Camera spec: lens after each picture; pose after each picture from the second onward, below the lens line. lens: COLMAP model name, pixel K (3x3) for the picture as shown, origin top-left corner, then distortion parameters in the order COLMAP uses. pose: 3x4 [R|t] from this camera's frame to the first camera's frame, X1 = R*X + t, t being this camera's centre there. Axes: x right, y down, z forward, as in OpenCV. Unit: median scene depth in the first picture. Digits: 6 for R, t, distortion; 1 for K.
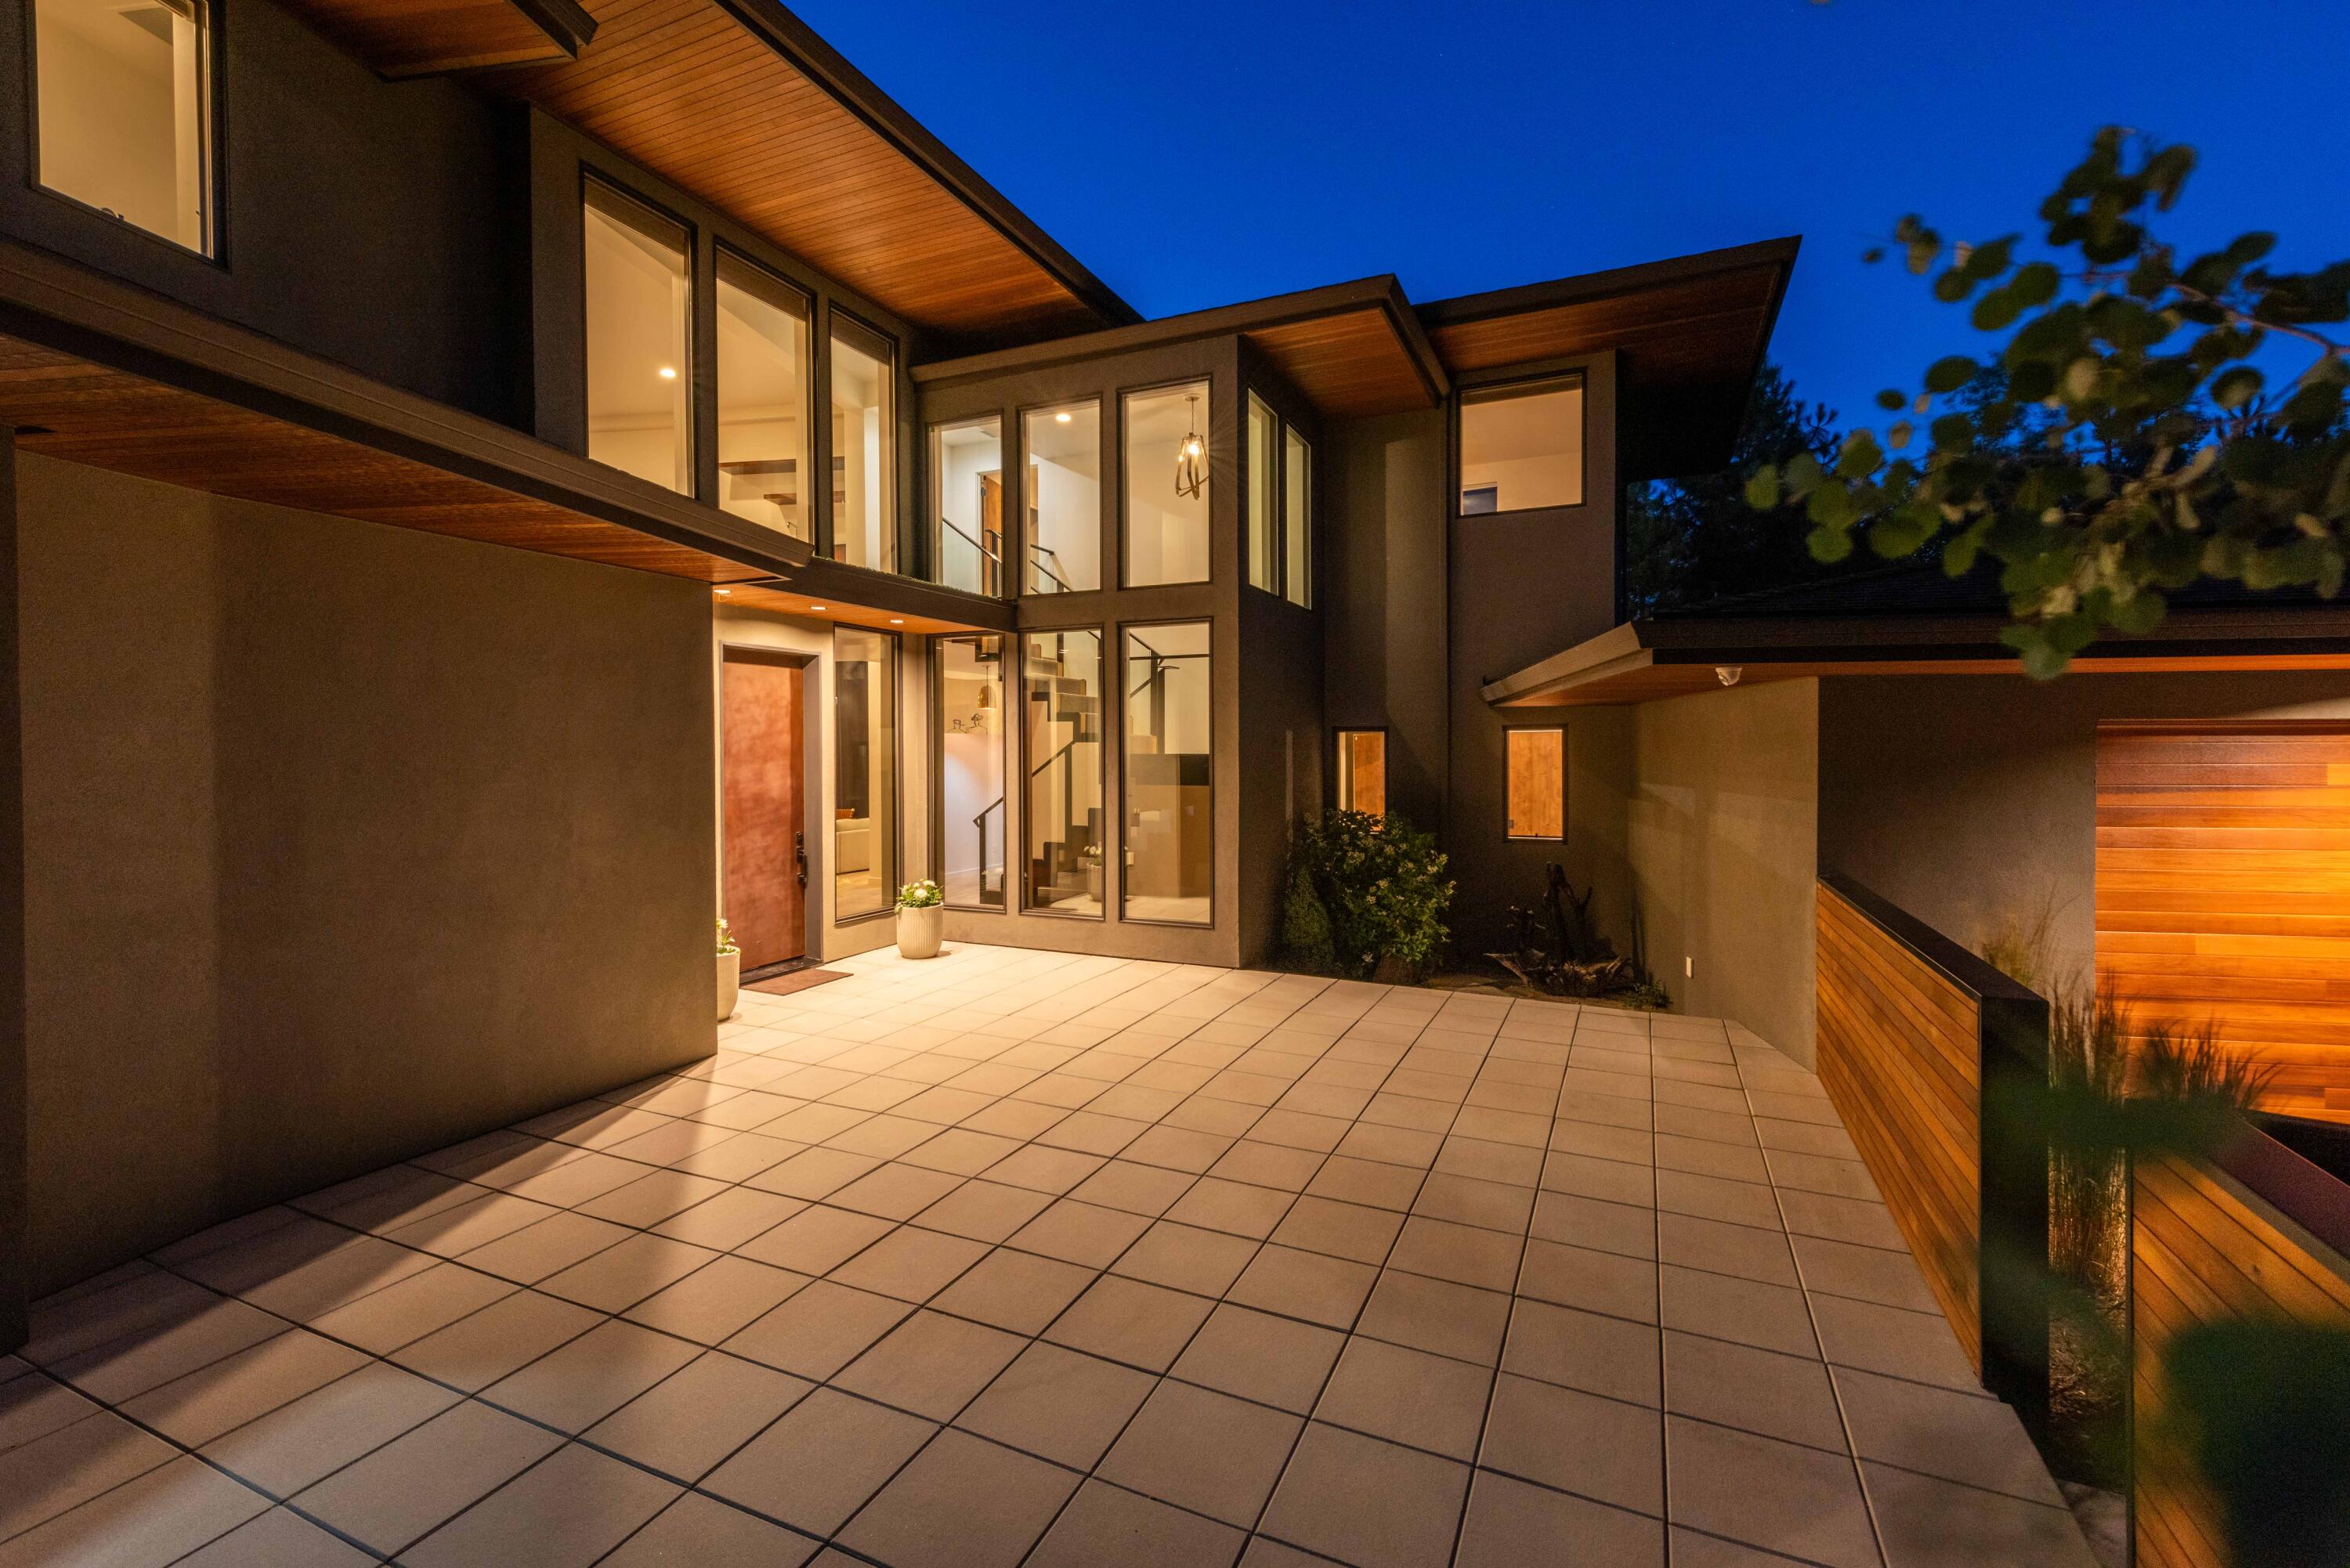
lens RADIAL K [[988.1, 0, 1175.0], [0, 988.1, 784.0], [0, 0, 1]] dist [0.008535, 0.000116]
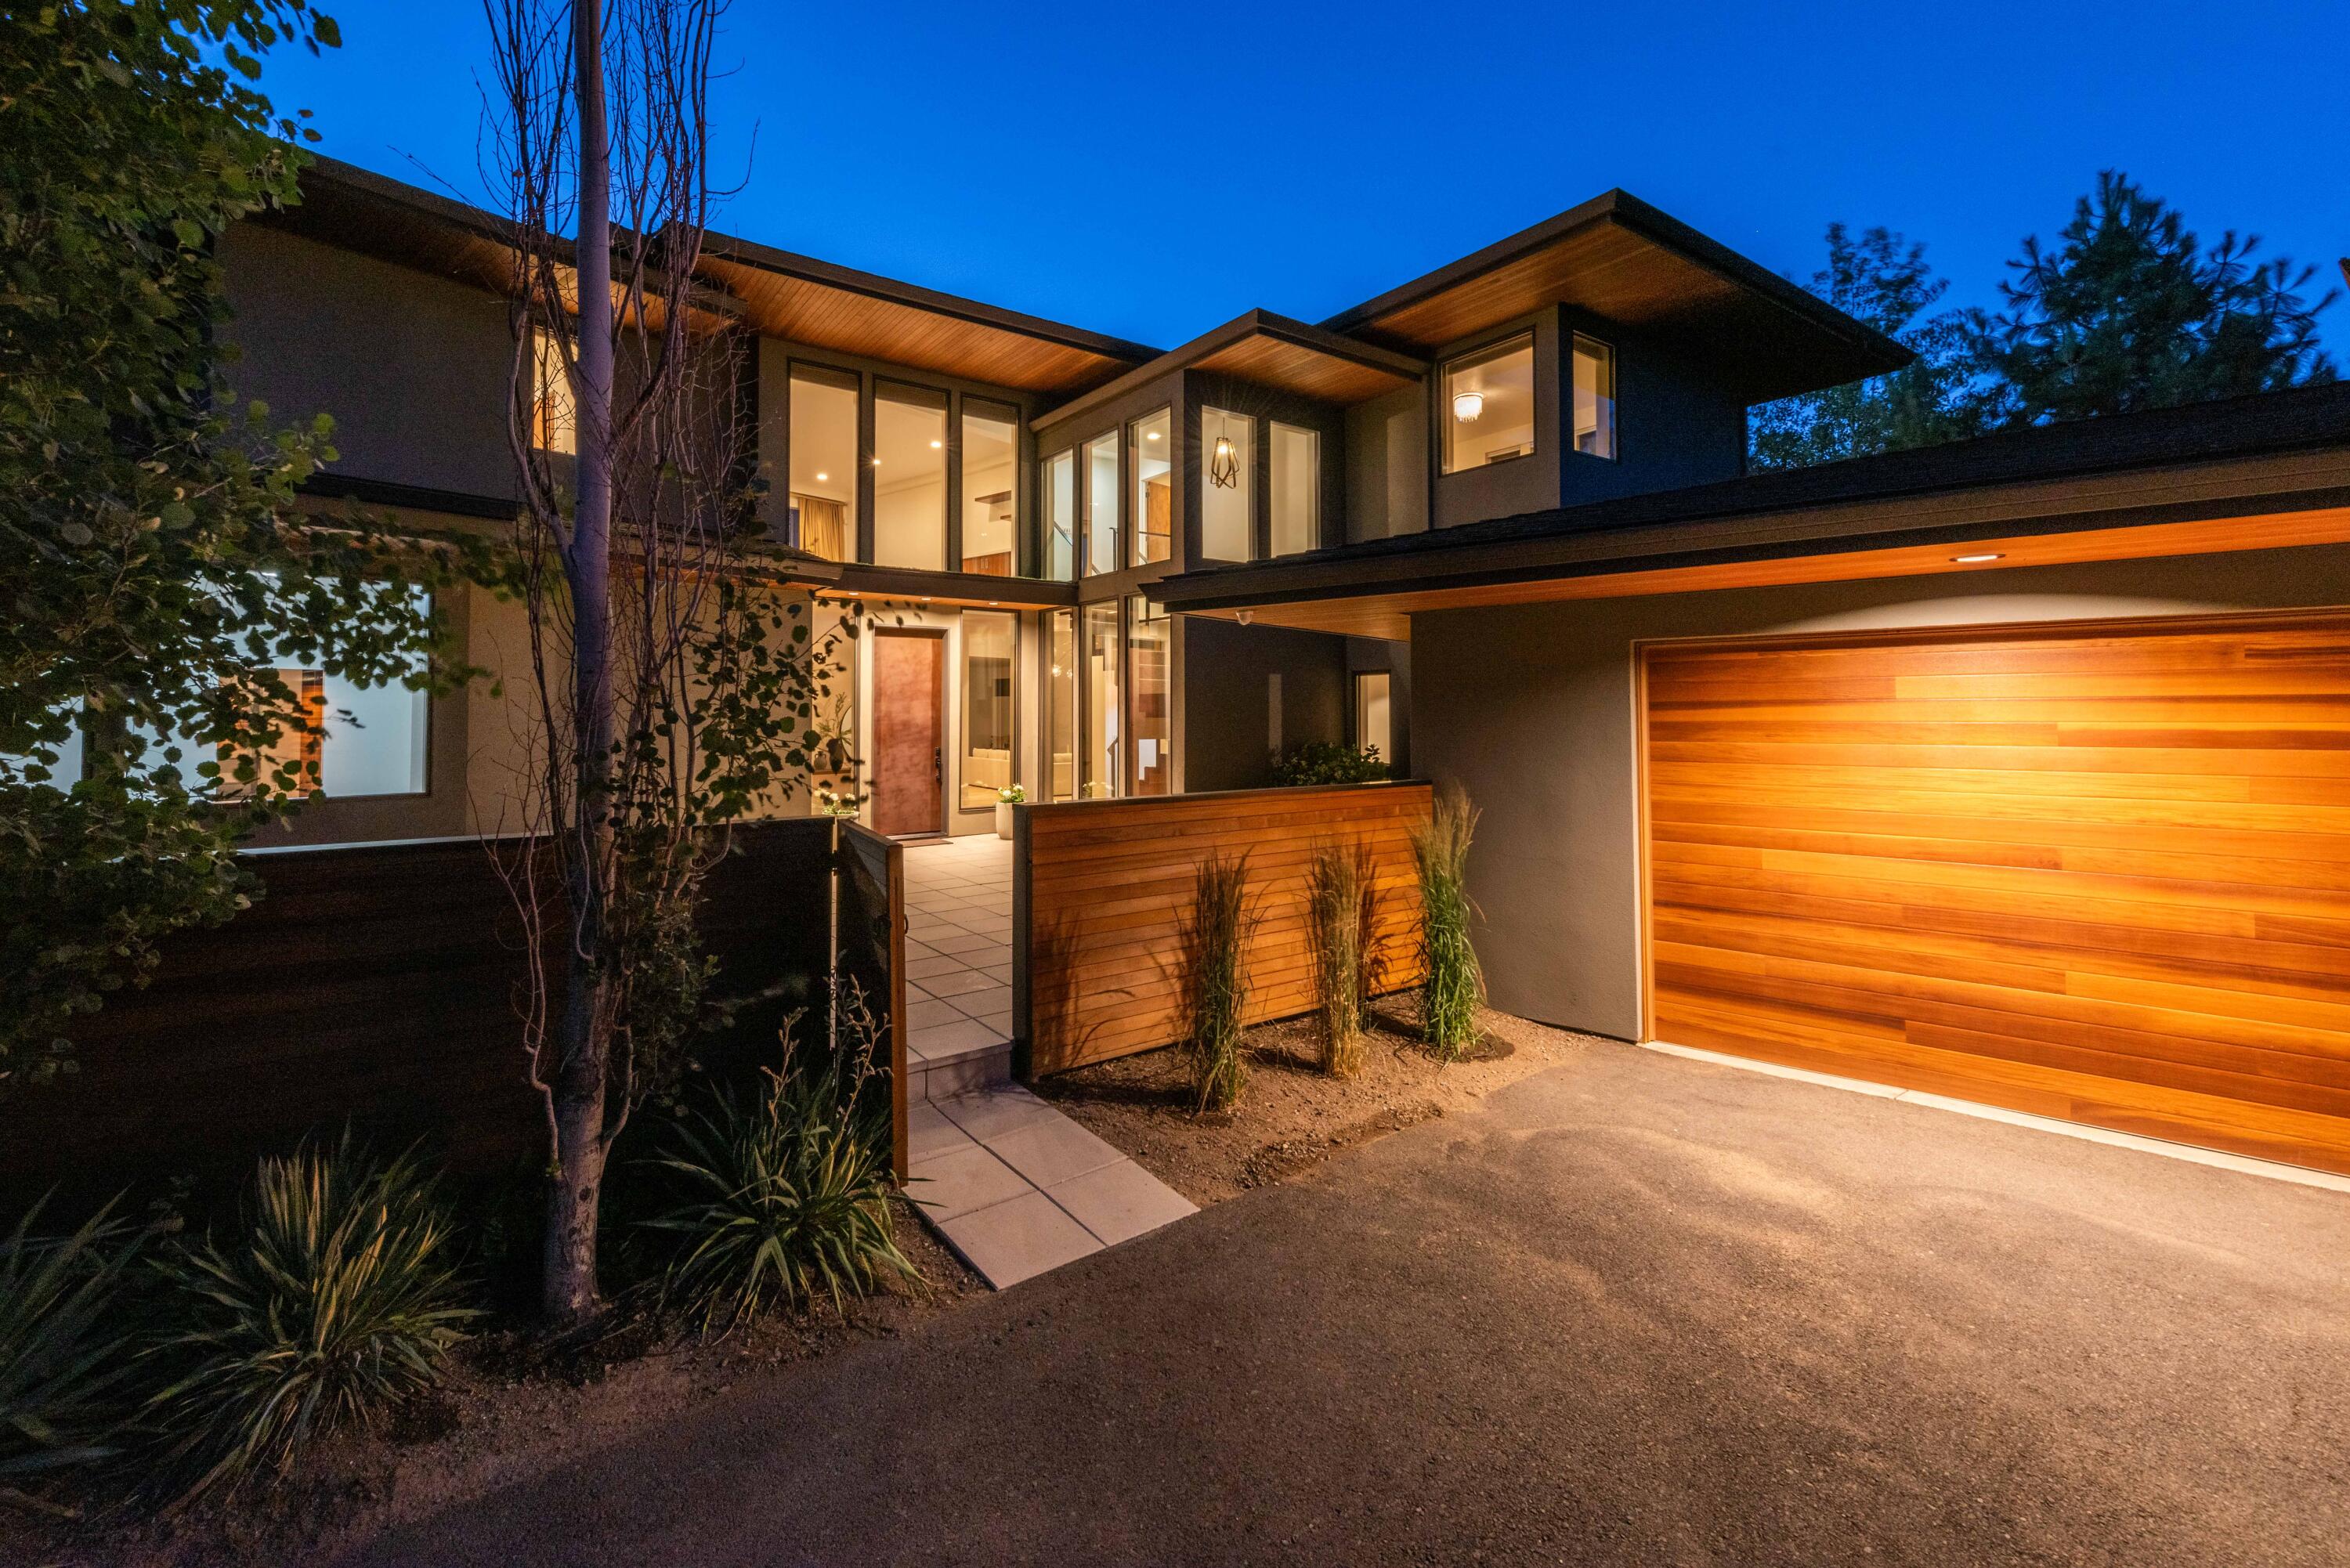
lens RADIAL K [[975.8, 0, 1160.6], [0, 975.8, 710.9], [0, 0, 1]] dist [0.001959, 0.000231]
pose [[0.859987, -0.003735, -0.510302, 0.678288], [-0.013038, 0.999486, -0.029289, 0.033004], [0.510149, 0.031842, 0.859497, -0.102138]]
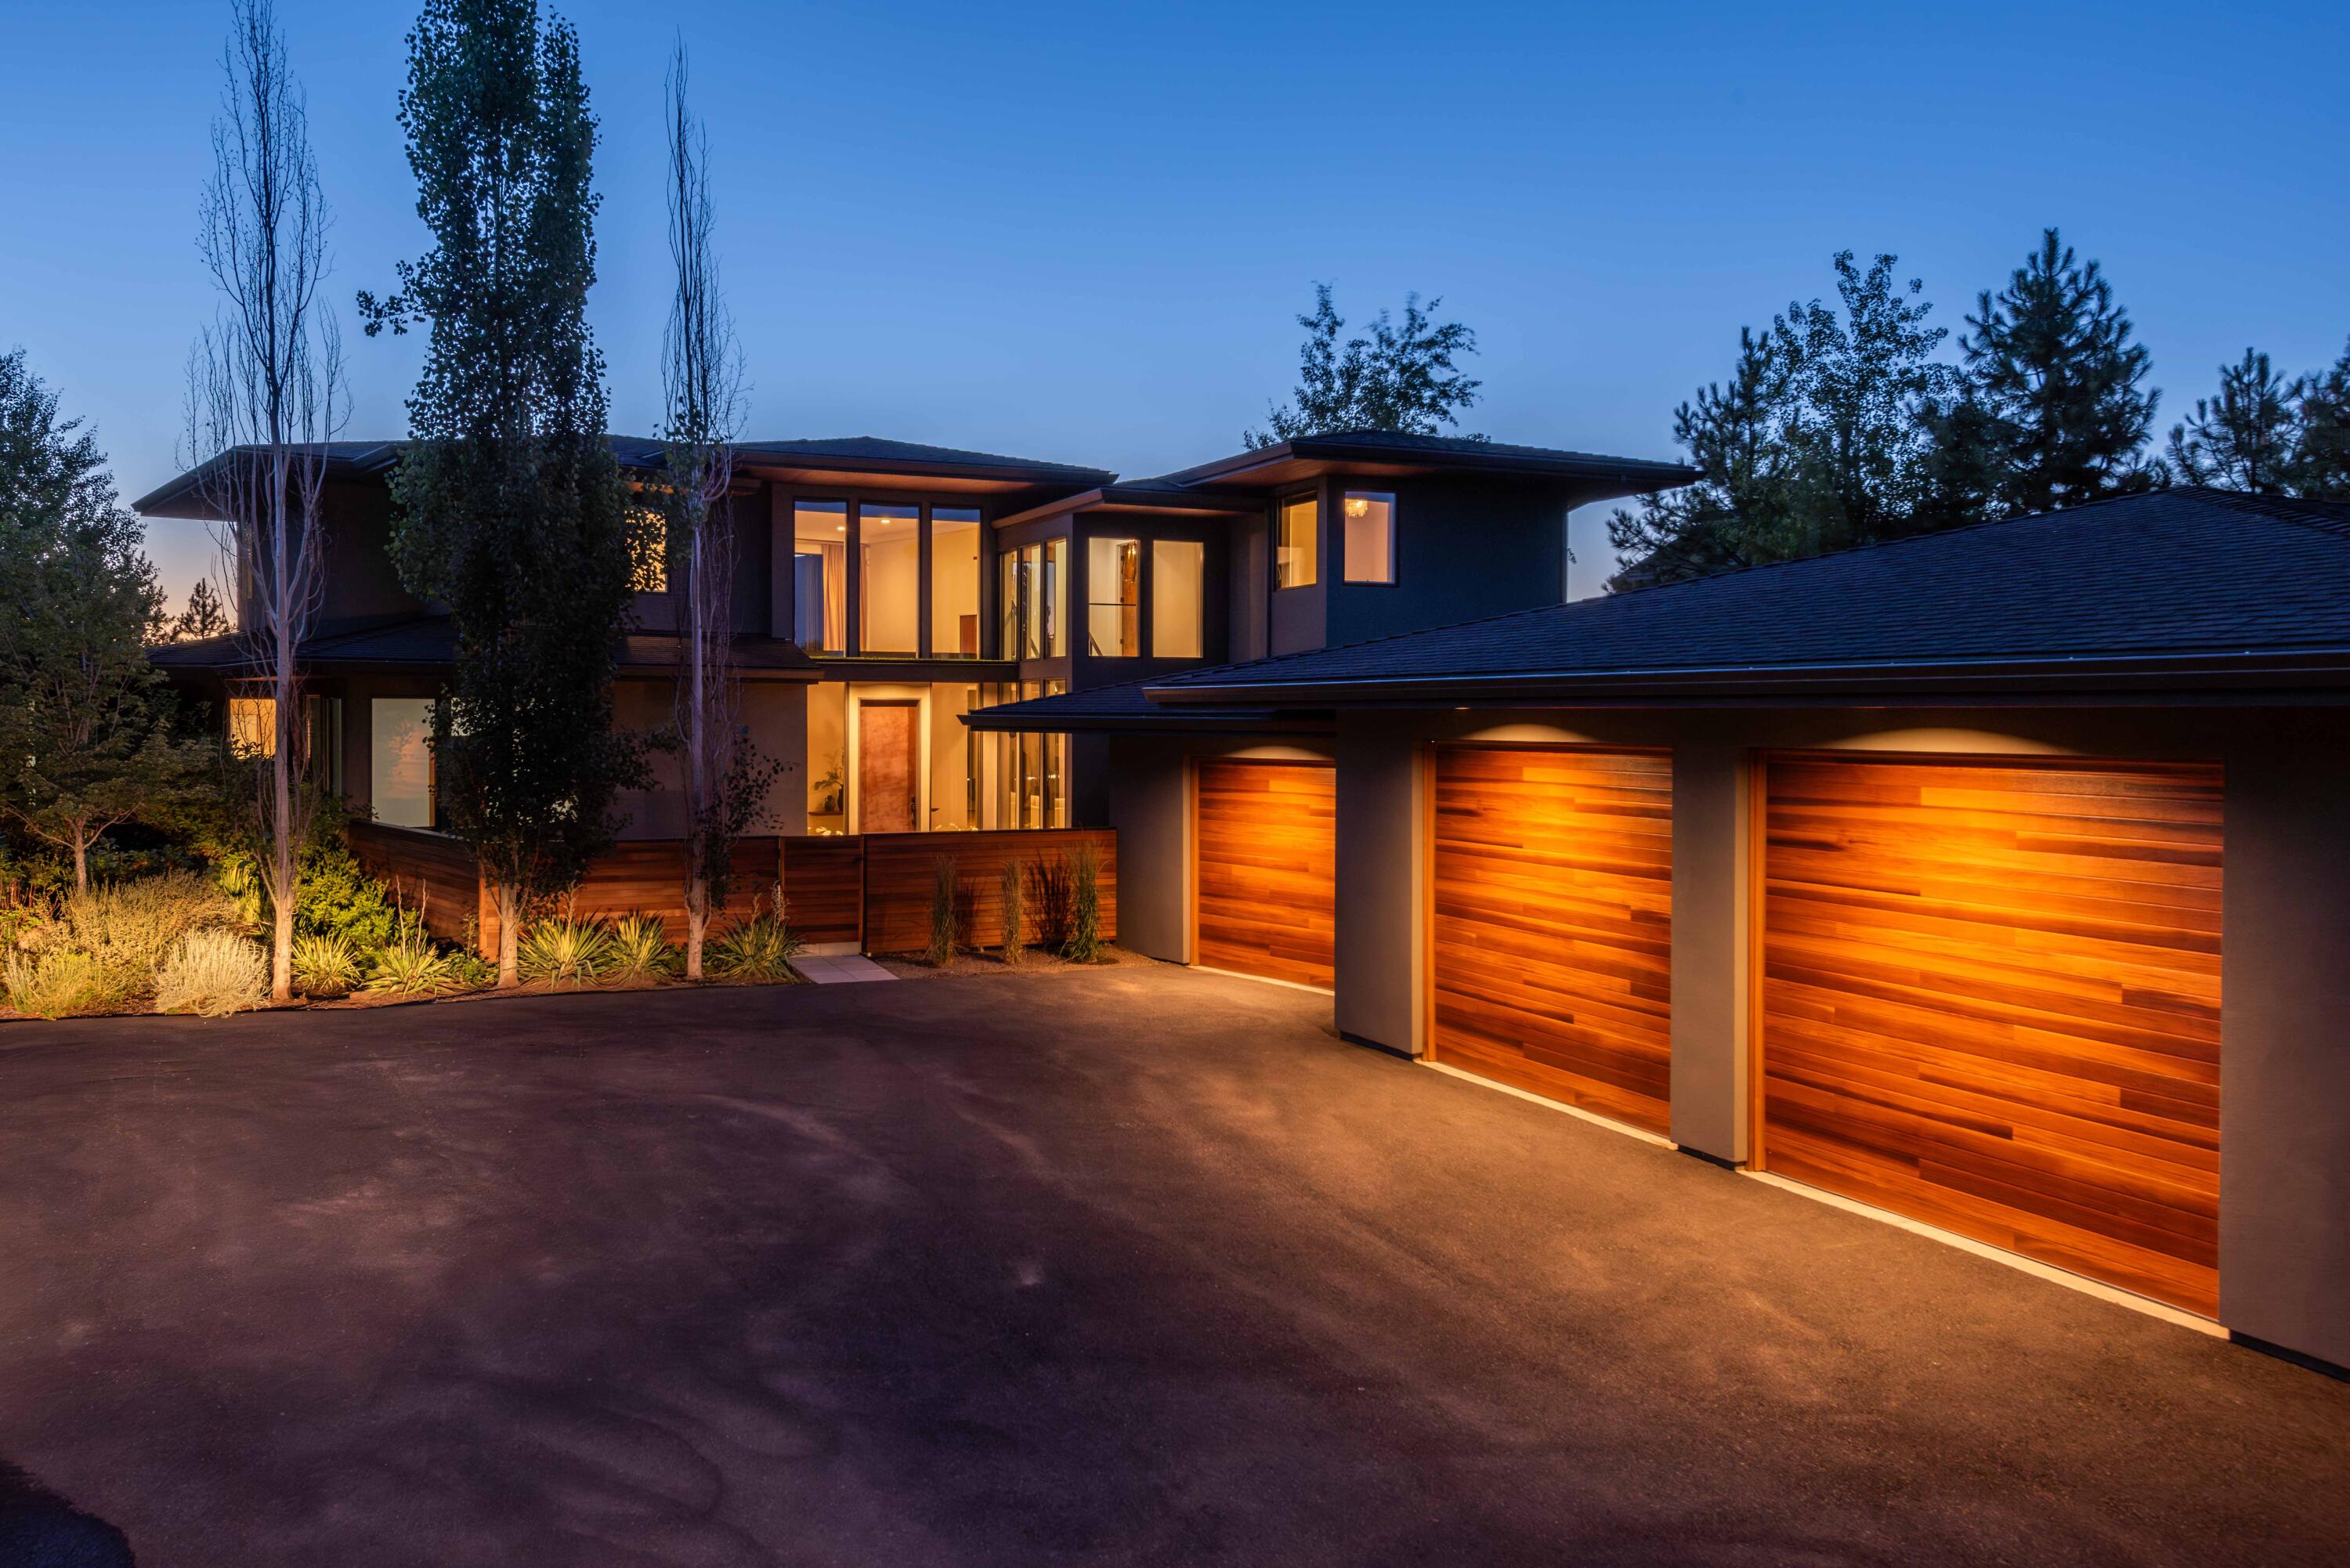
lens RADIAL K [[1729.4, 0, 1175.0], [0, 1729.4, 784.0], [0, 0, 1]] dist [0.103132, 0.000355]
pose [[0.746408, 0.032135, -0.664712, 2.170790], [-0.025131, 0.999482, 0.020100, -0.050974], [0.665014, 0.001702, 0.746829, -1.106631]]
